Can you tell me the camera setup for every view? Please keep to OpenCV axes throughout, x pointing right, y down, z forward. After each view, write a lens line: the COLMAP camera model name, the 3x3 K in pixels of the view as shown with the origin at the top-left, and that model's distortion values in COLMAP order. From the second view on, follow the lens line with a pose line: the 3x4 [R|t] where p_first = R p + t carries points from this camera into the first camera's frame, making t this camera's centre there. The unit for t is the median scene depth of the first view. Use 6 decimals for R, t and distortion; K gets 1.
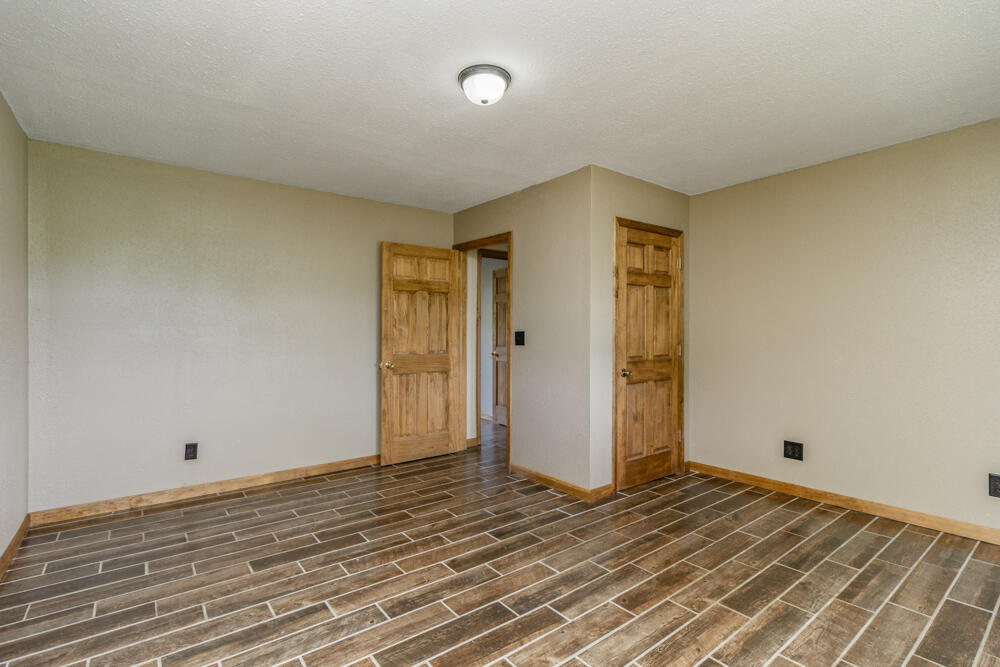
lens RADIAL K [[469.0, 0, 496.5], [0, 469.0, 328.1], [0, 0, 1]] dist [-0.000305, 0.000077]
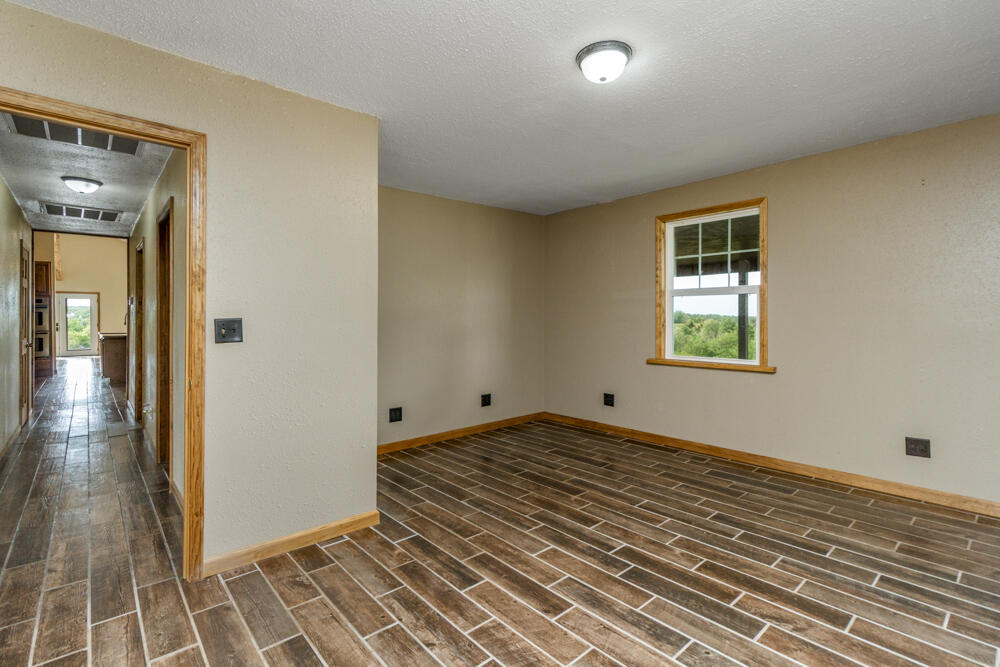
lens RADIAL K [[469.0, 0, 496.5], [0, 469.0, 328.1], [0, 0, 1]] dist [-0.000305, 0.000077]
pose [[-0.061134, -0.018628, 0.997956, -0.864154], [-0.005081, 0.999819, 0.018352, 0.010757], [-0.998117, -0.003949, -0.061218, 1.140120]]
